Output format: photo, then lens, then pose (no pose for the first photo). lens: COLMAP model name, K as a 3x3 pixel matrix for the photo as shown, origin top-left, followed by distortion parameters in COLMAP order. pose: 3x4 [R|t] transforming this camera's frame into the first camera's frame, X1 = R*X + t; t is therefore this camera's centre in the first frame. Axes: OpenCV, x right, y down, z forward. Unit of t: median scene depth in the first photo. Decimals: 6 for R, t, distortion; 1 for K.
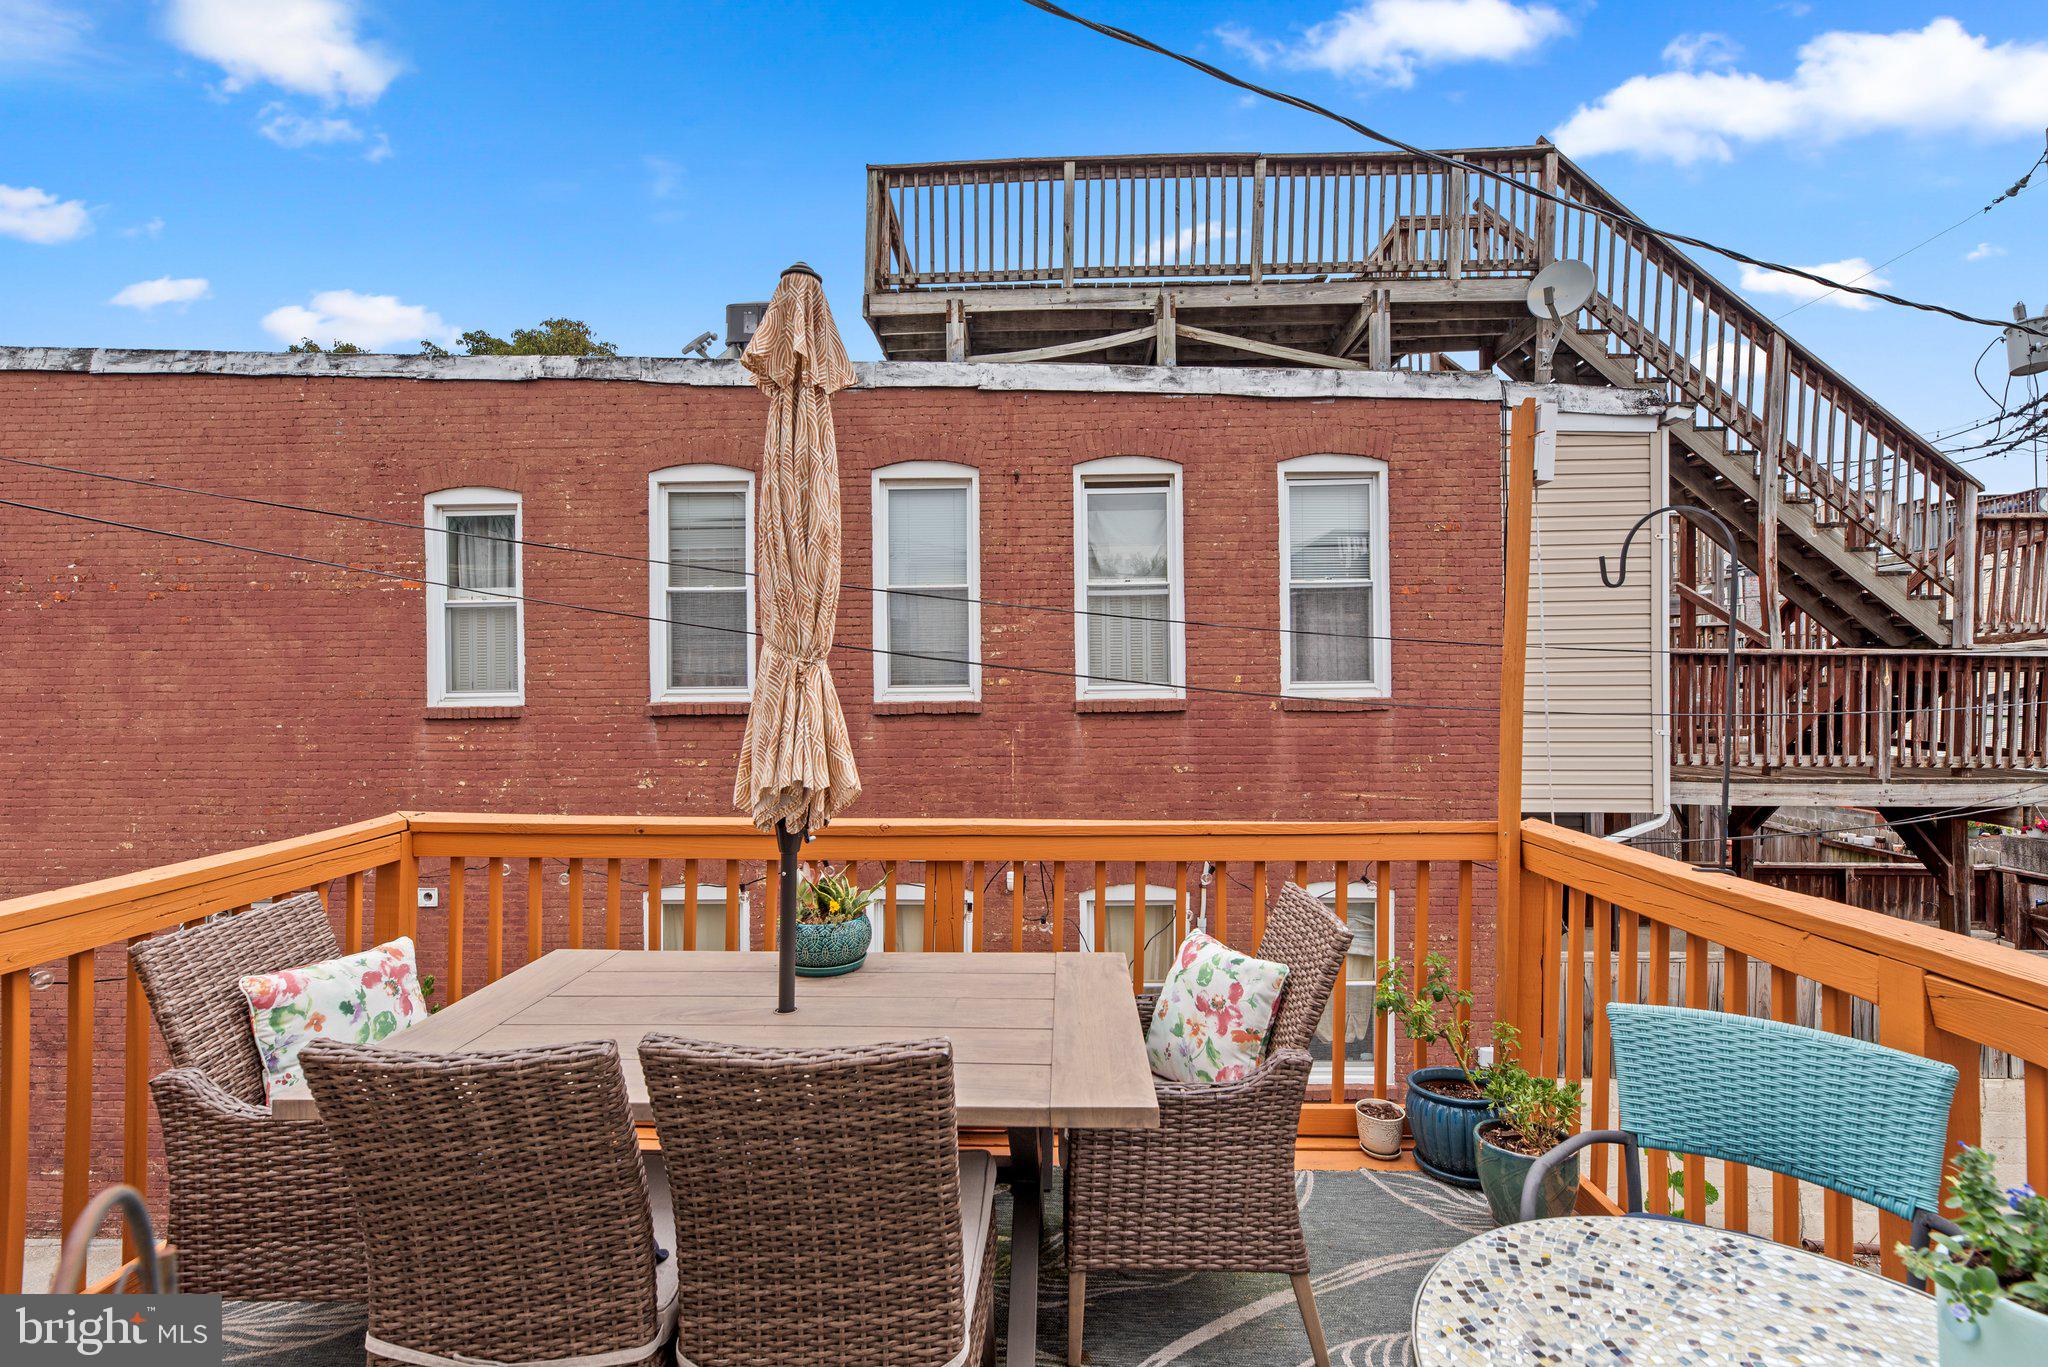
lens RADIAL K [[940.3, 0, 1031.3], [0, 940.3, 715.7], [0, 0, 1]] dist [0.009890, 0.000453]
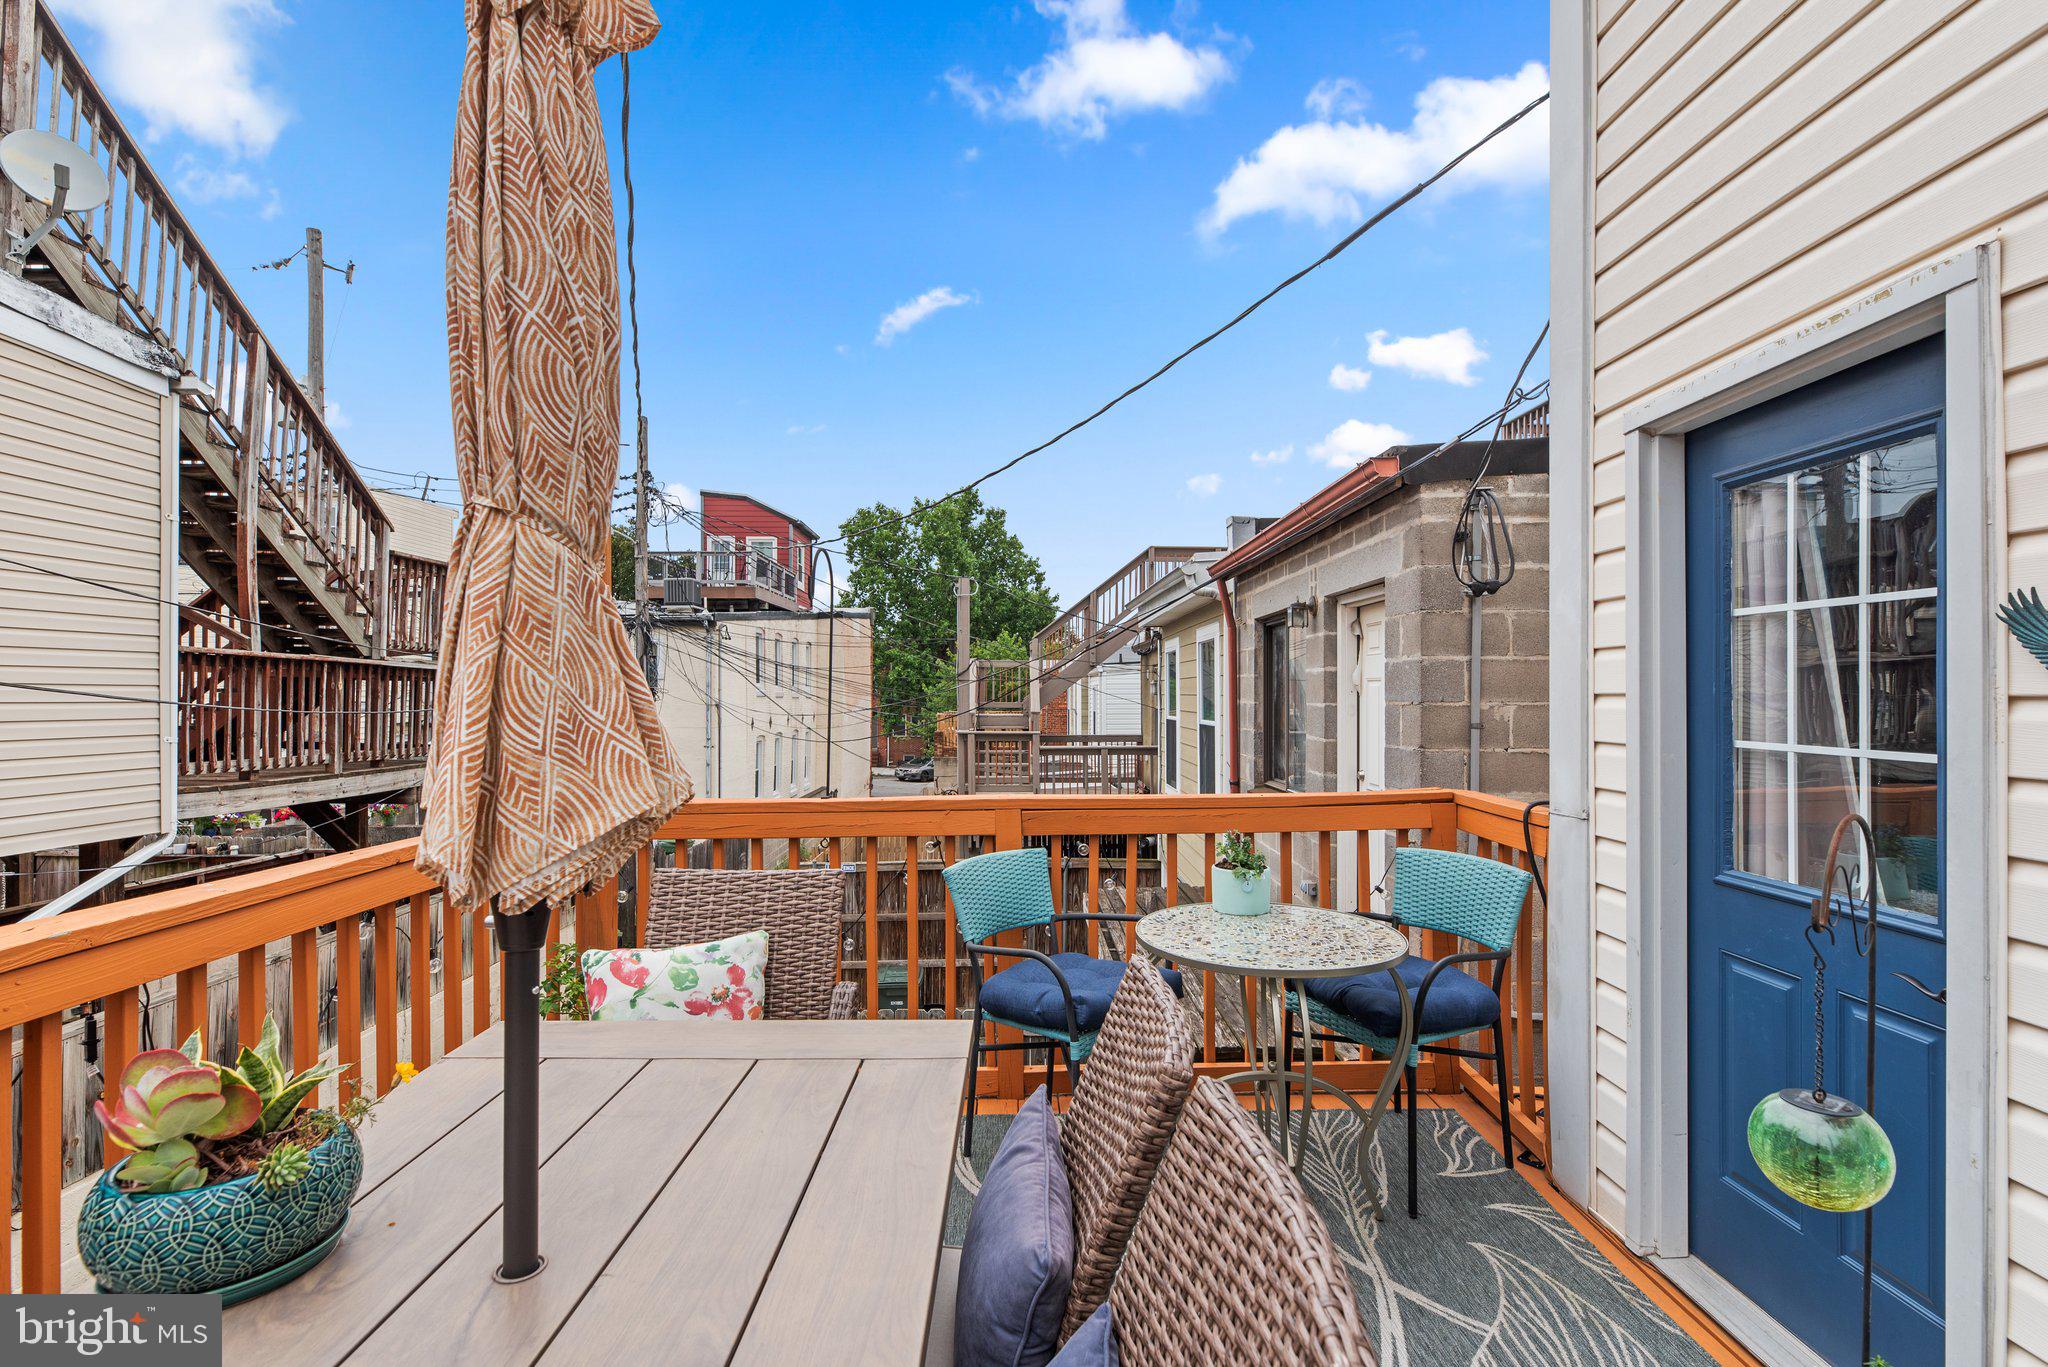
lens RADIAL K [[940.3, 0, 1031.3], [0, 940.3, 715.7], [0, 0, 1]] dist [0.009890, 0.000453]
pose [[-0.041242, -0.014227, 0.999048, -0.263731], [0.030529, 0.999414, 0.015493, 0.006865], [-0.998683, 0.031139, -0.040784, 0.250343]]
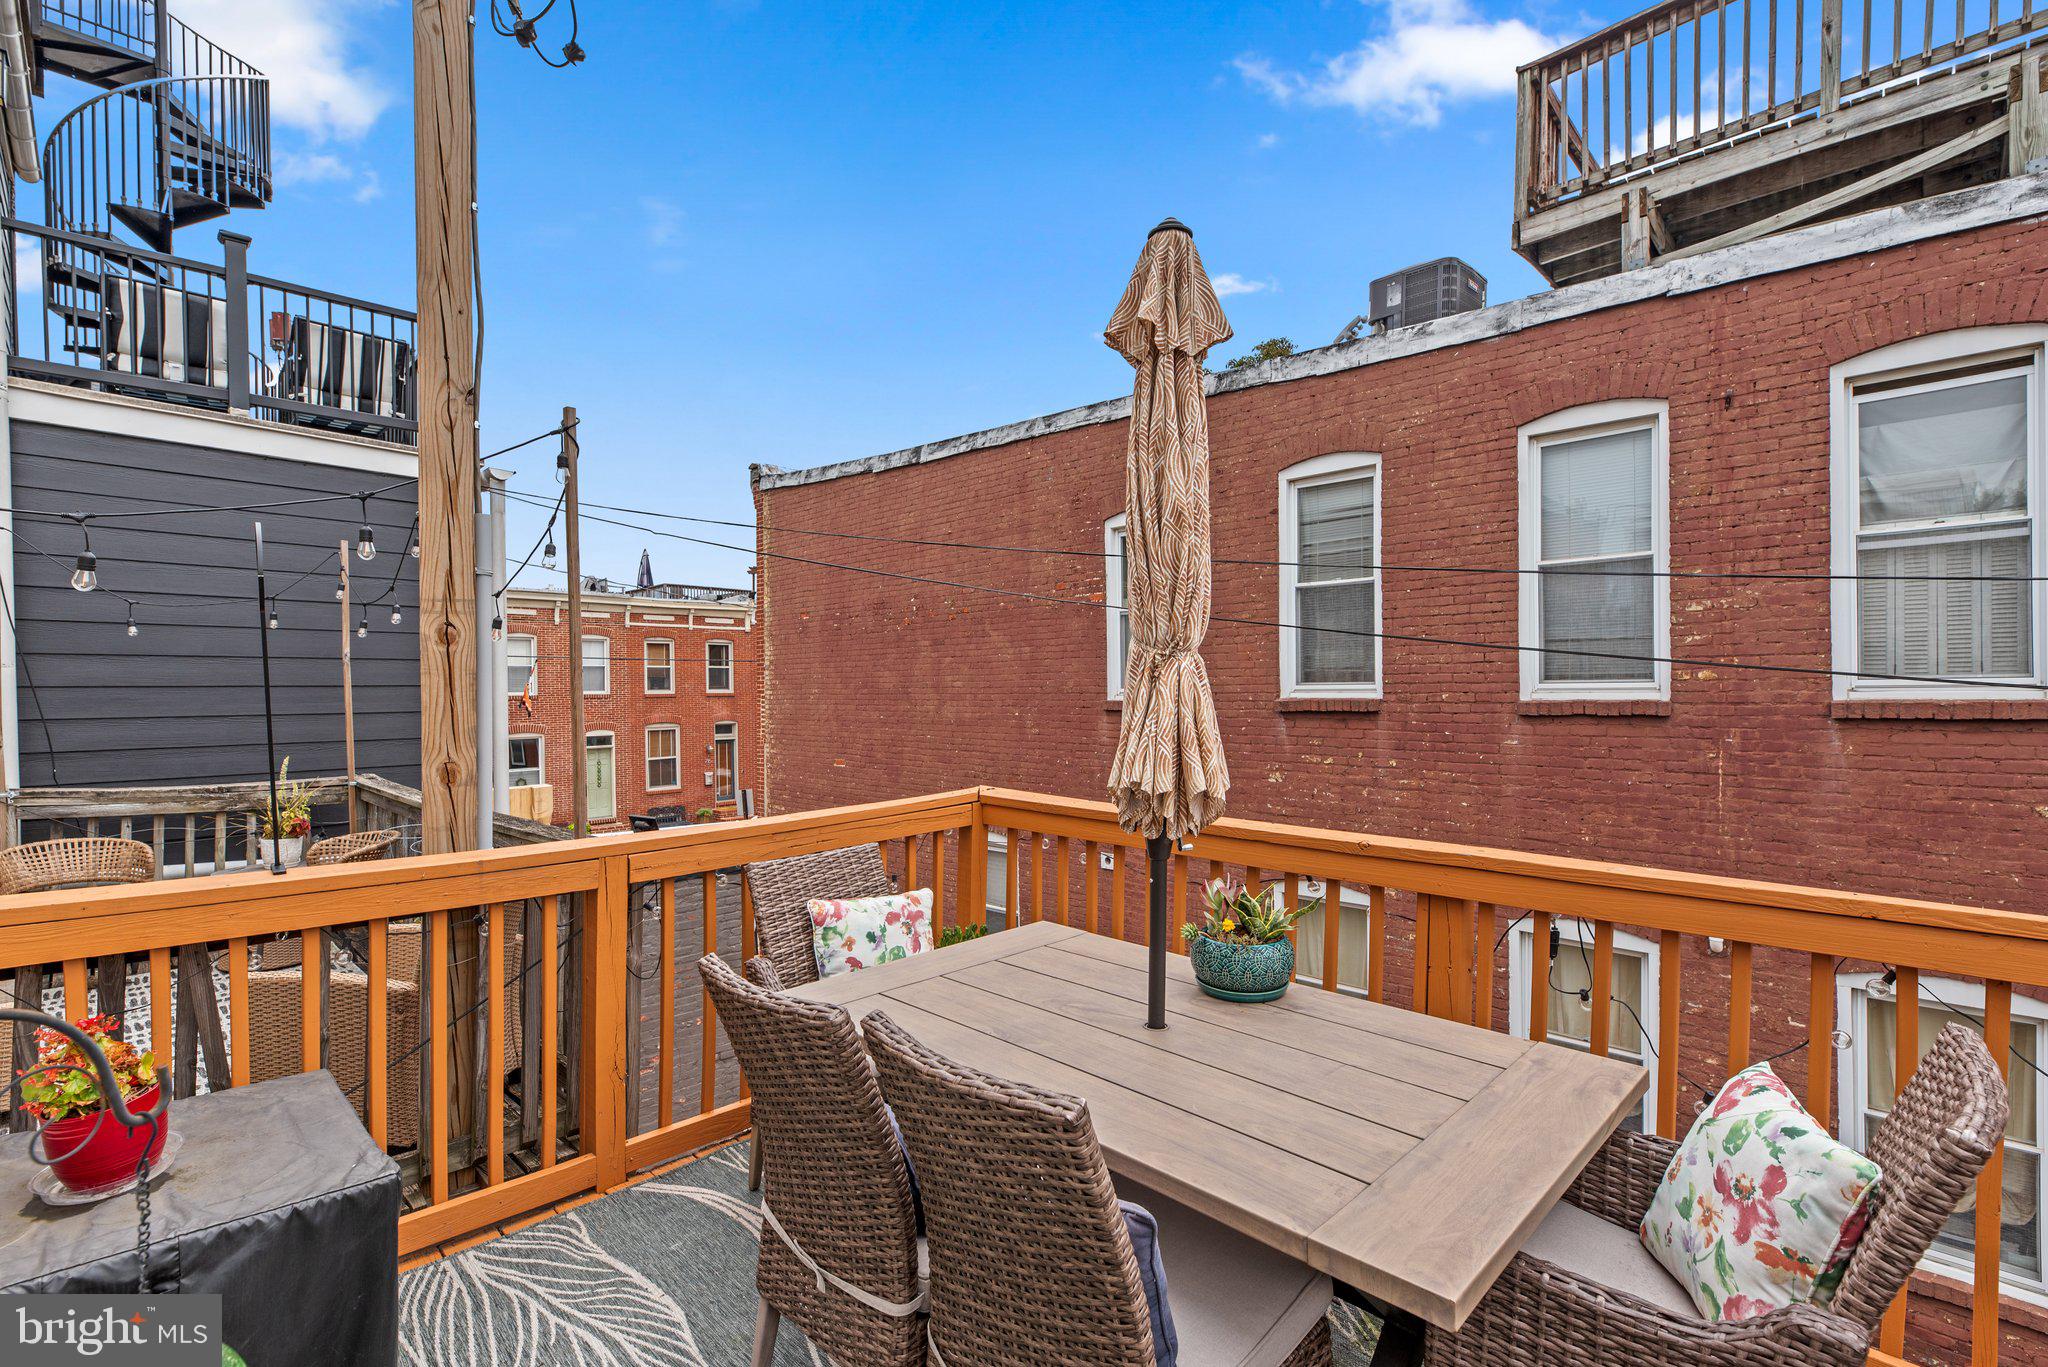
lens RADIAL K [[940.3, 0, 1031.3], [0, 940.3, 715.7], [0, 0, 1]] dist [0.009890, 0.000453]
pose [[0.733055, 0.022326, -0.679803, 0.094942], [-0.019698, 0.999739, 0.011592, -0.001691], [0.679884, 0.004893, 0.733303, 0.076578]]
